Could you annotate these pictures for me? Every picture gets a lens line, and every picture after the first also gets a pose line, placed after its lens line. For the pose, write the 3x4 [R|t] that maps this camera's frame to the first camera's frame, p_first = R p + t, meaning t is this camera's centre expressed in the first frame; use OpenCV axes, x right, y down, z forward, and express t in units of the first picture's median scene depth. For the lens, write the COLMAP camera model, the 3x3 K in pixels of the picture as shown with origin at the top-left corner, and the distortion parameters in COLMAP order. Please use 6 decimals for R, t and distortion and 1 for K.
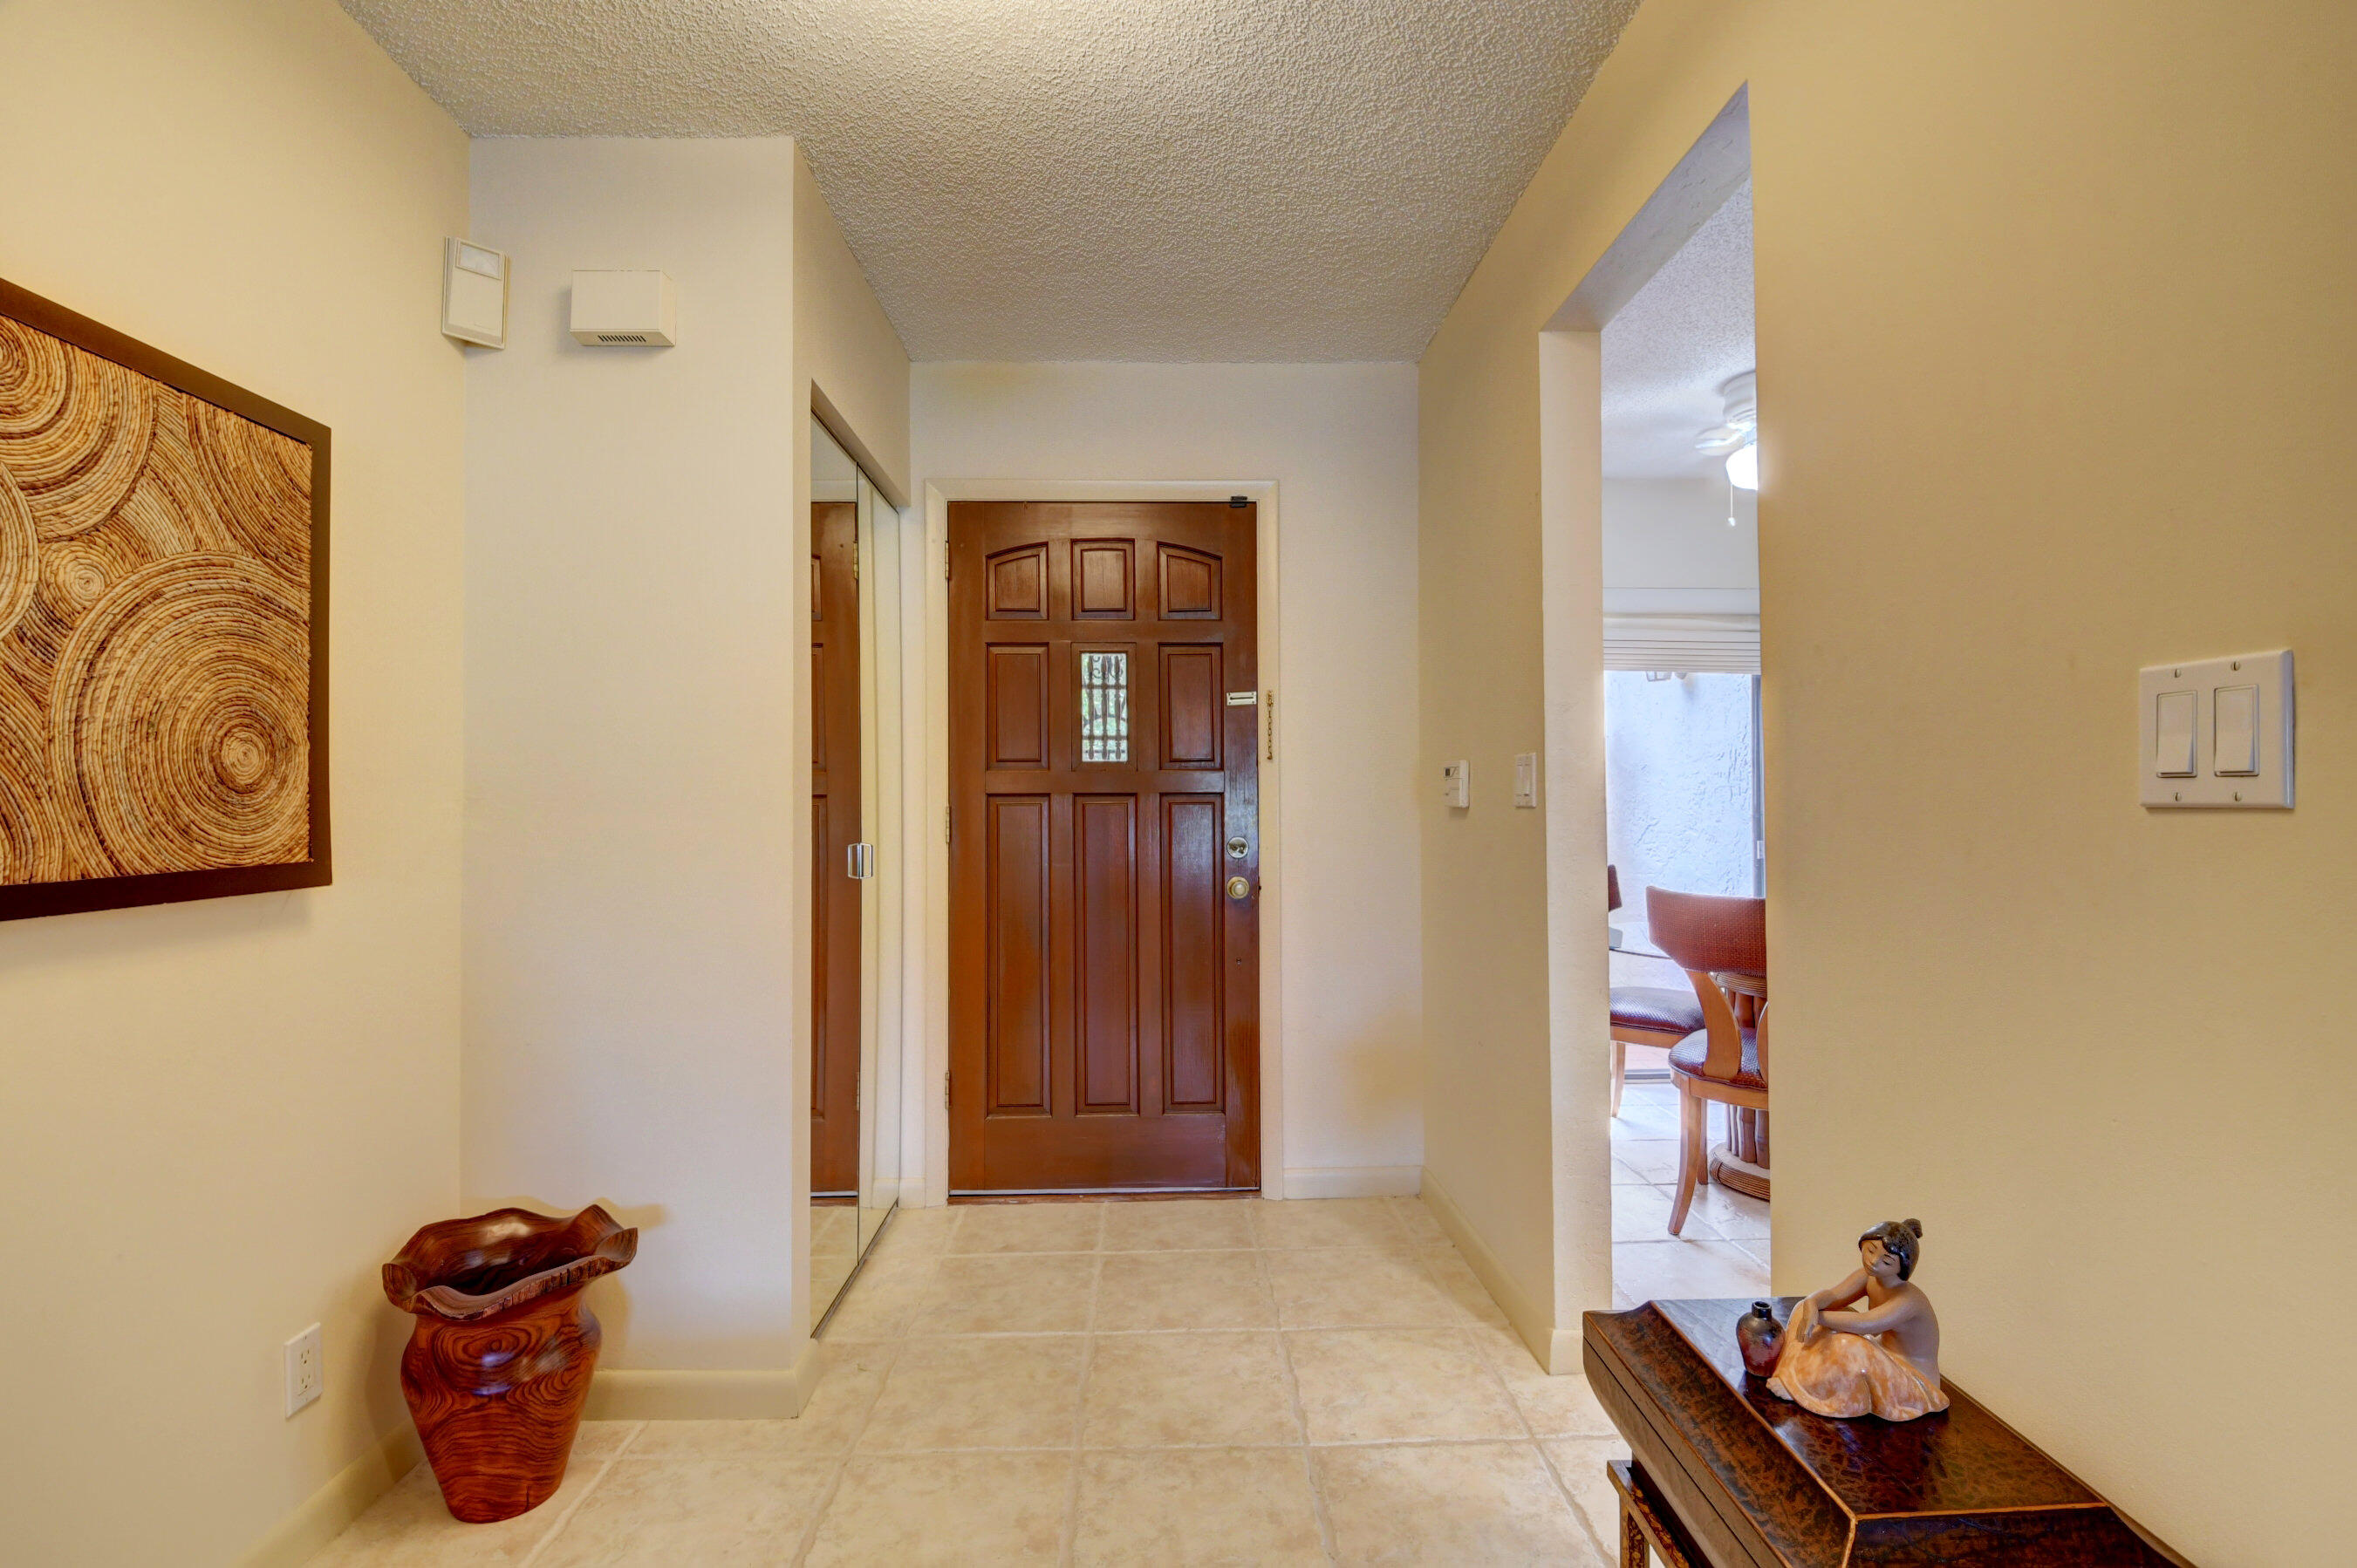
lens RADIAL K [[1025.5, 0, 1187.6], [0, 1025.5, 791.3], [0, 0, 1]] dist [-0.020257, -0.000490]
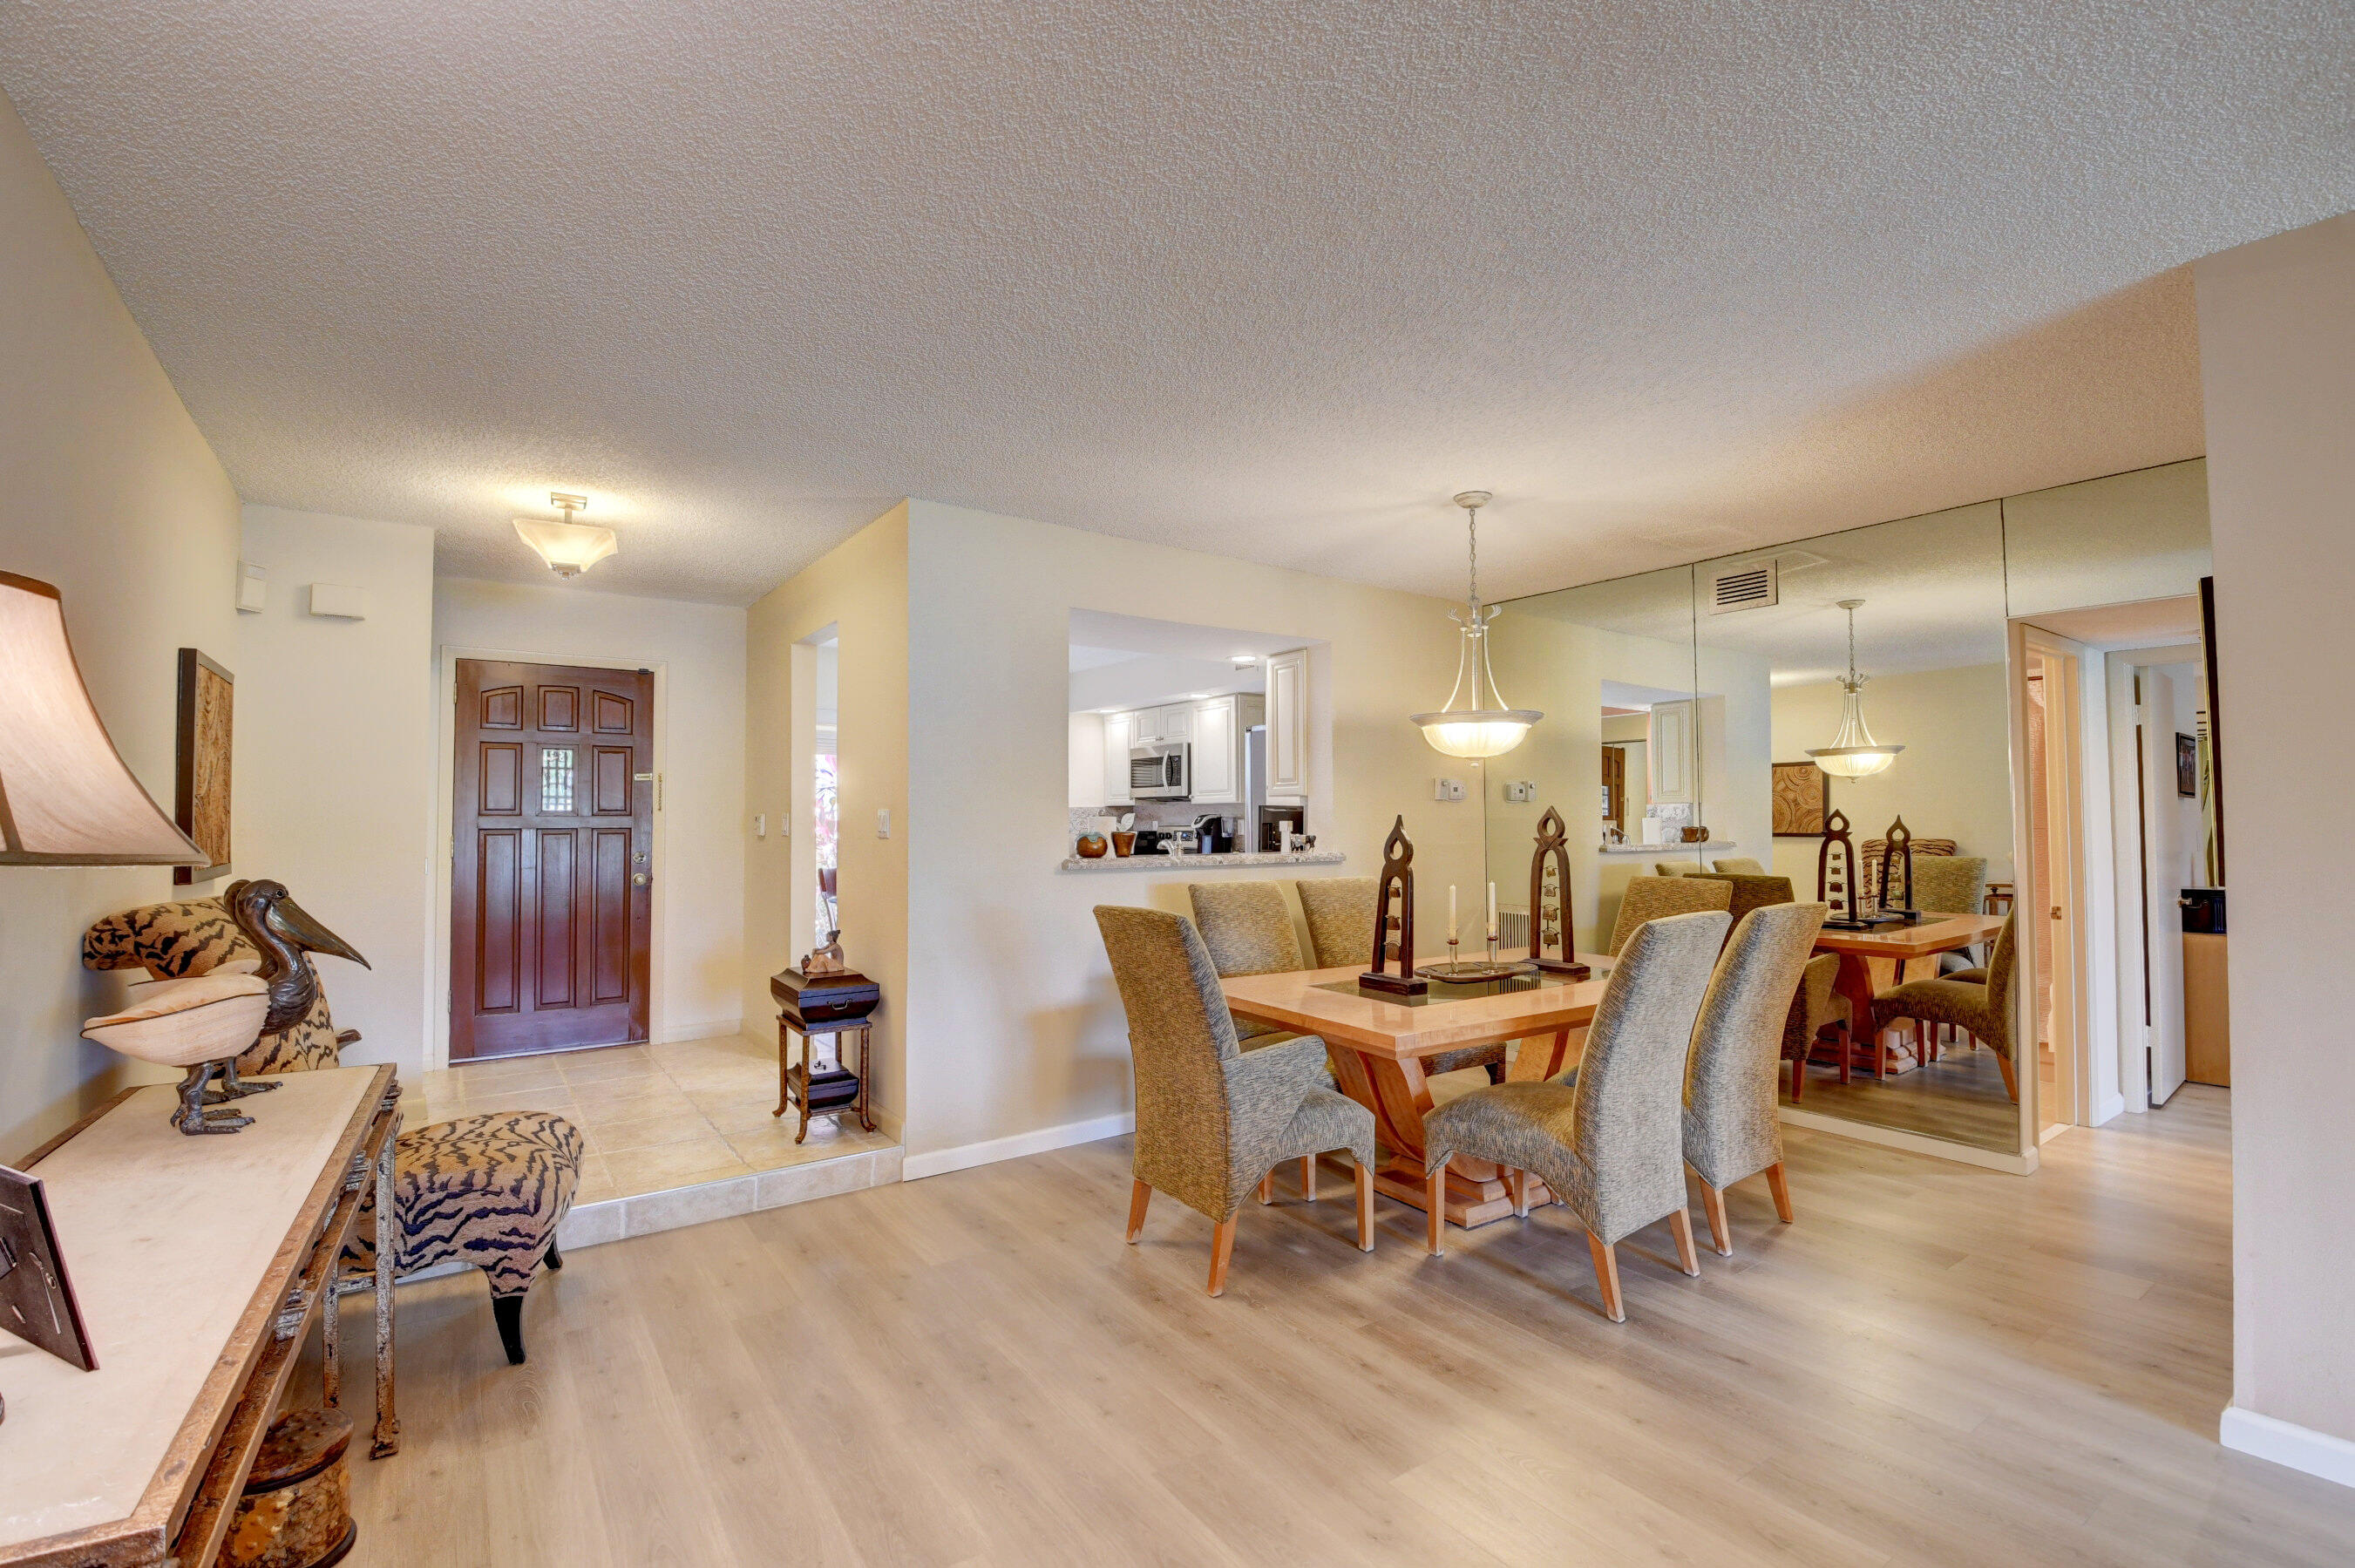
lens RADIAL K [[1024.8, 0, 1186.6], [0, 1024.8, 791.3], [0, 0, 1]] dist [-0.020257, -0.000490]
pose [[0.829883, 0.019999, 0.557579, -0.244880], [-0.004758, 0.999575, -0.028771, -0.026189], [-0.557918, 0.021224, 0.829625, -1.666986]]
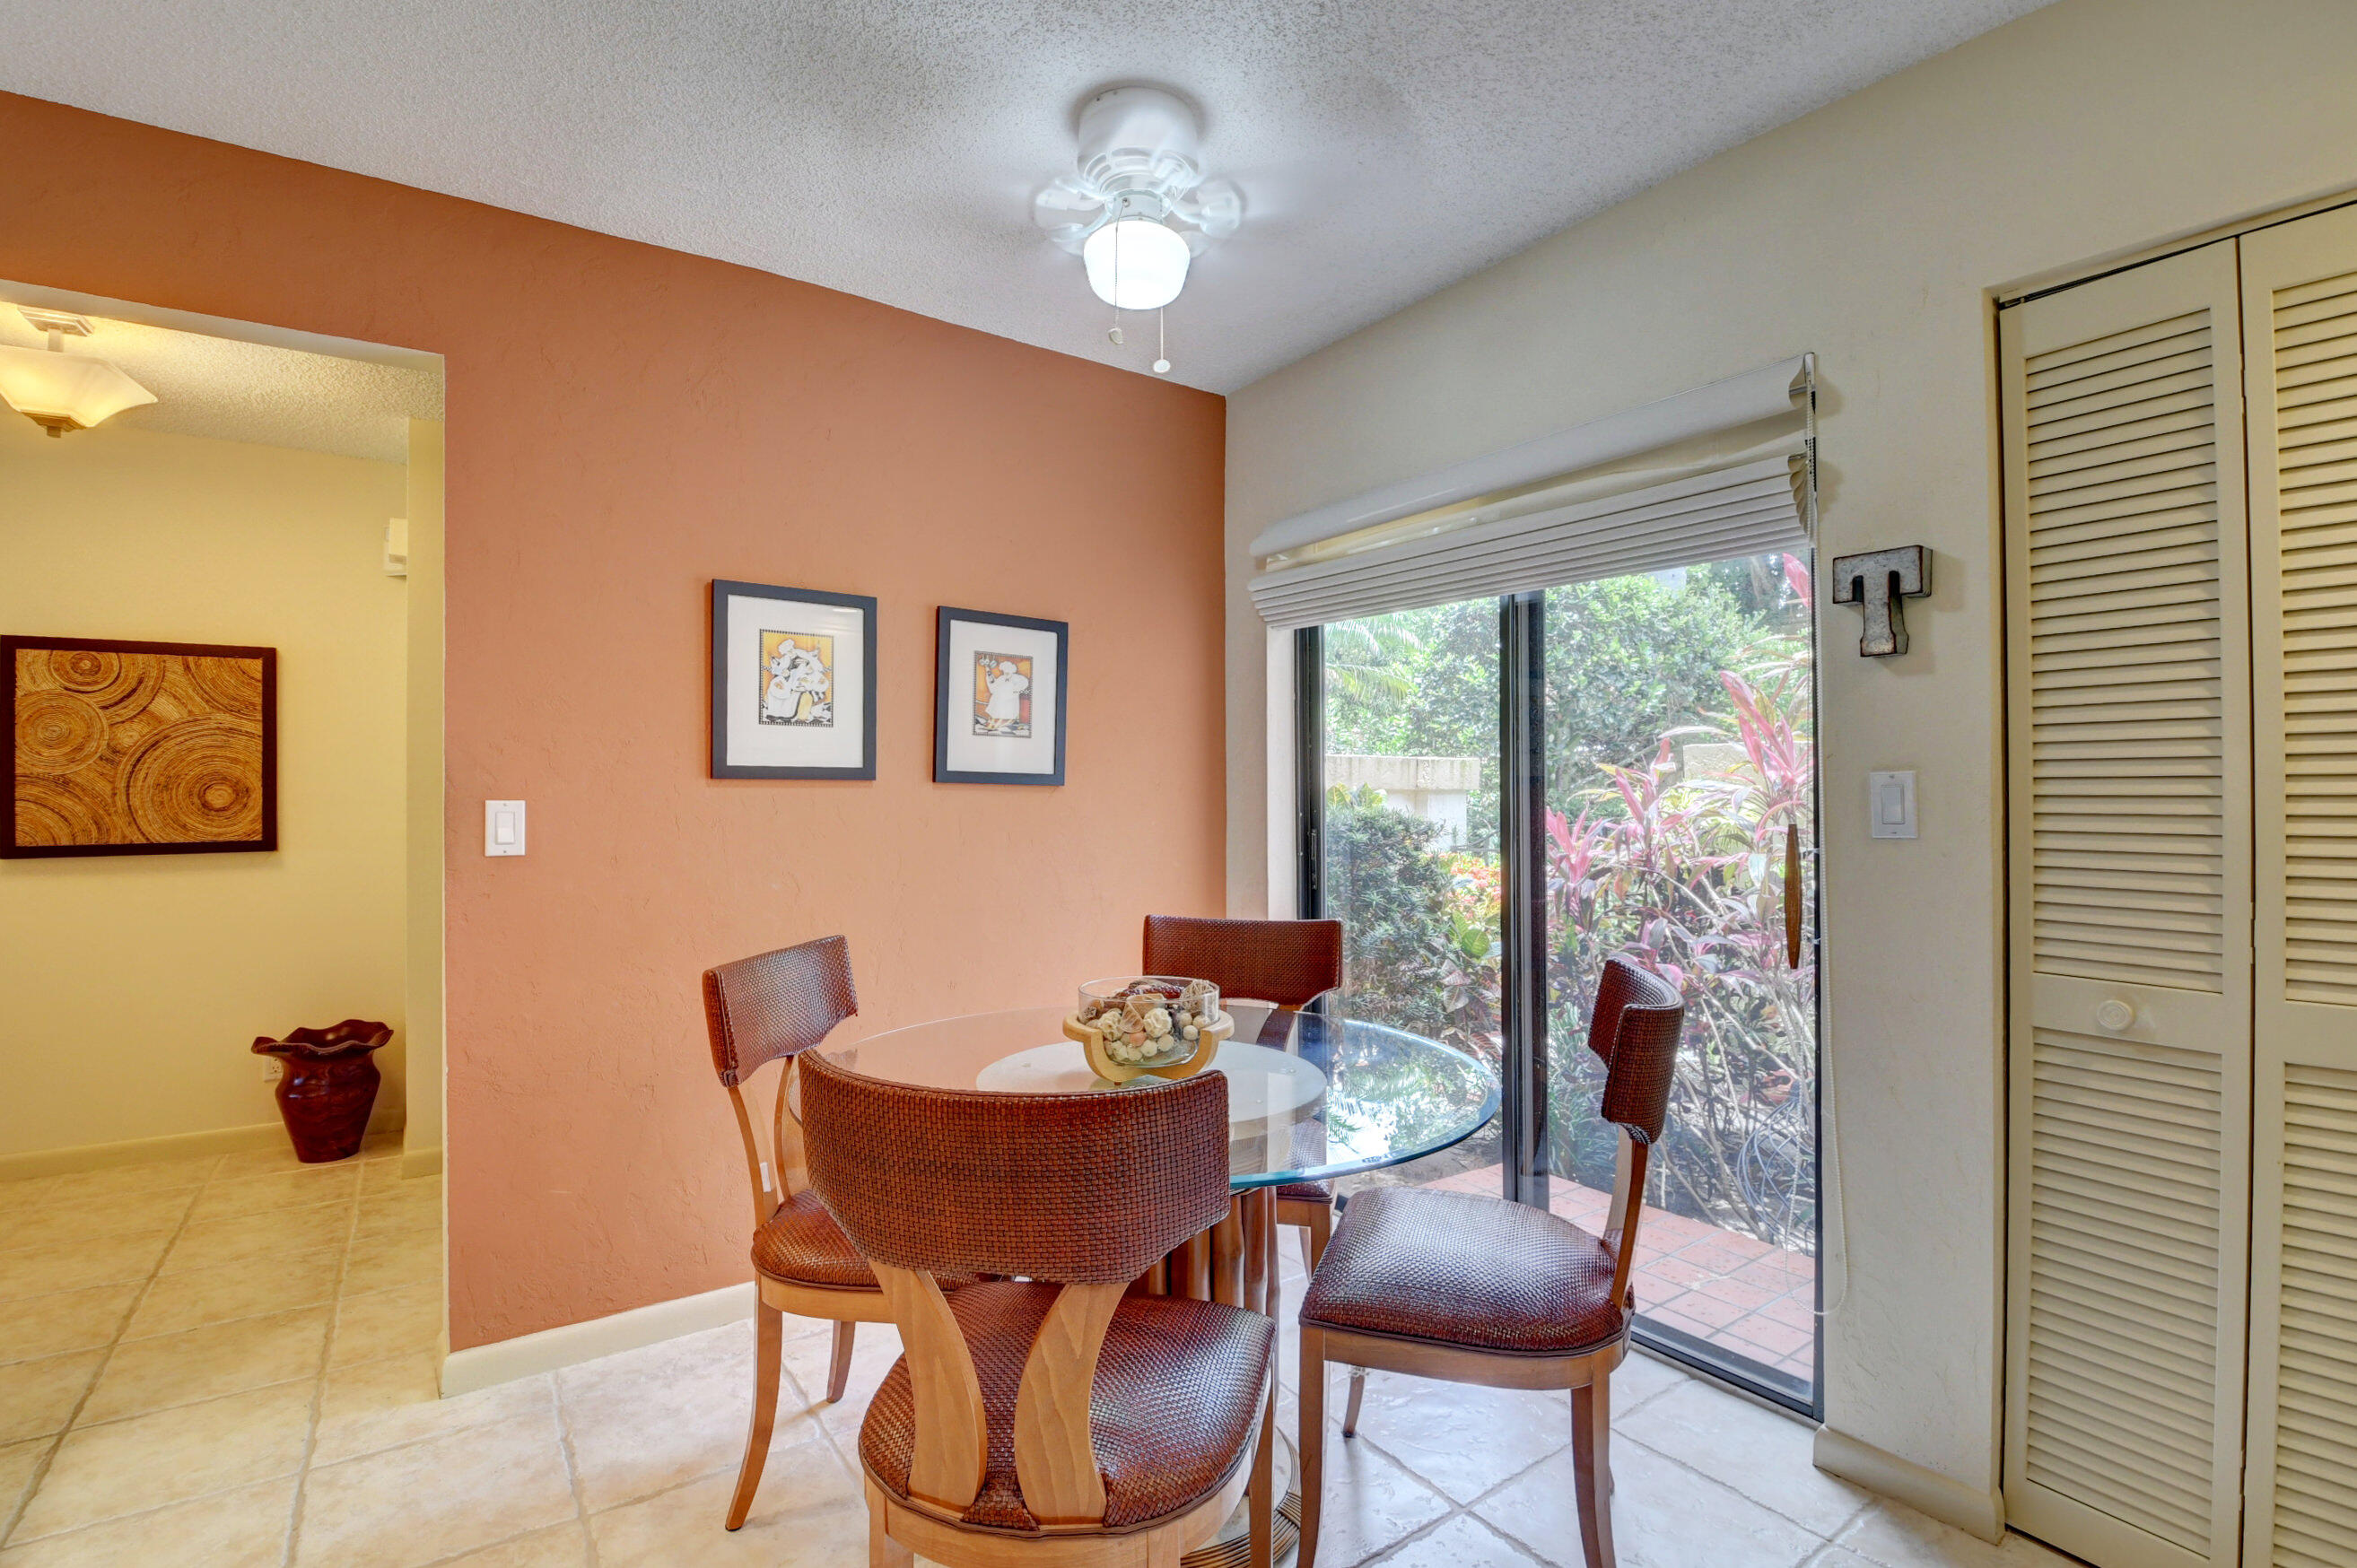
lens RADIAL K [[1079.2, 0, 1060.7], [0, 1079.2, 790.2], [0, 0, 1]] dist [-0.000037, -0.000225]
pose [[0.519798, -0.000356, -0.854289, 1.717756], [0.008759, 0.999950, 0.004913, -0.032126], [0.854245, -0.010036, 0.519775, 1.008641]]
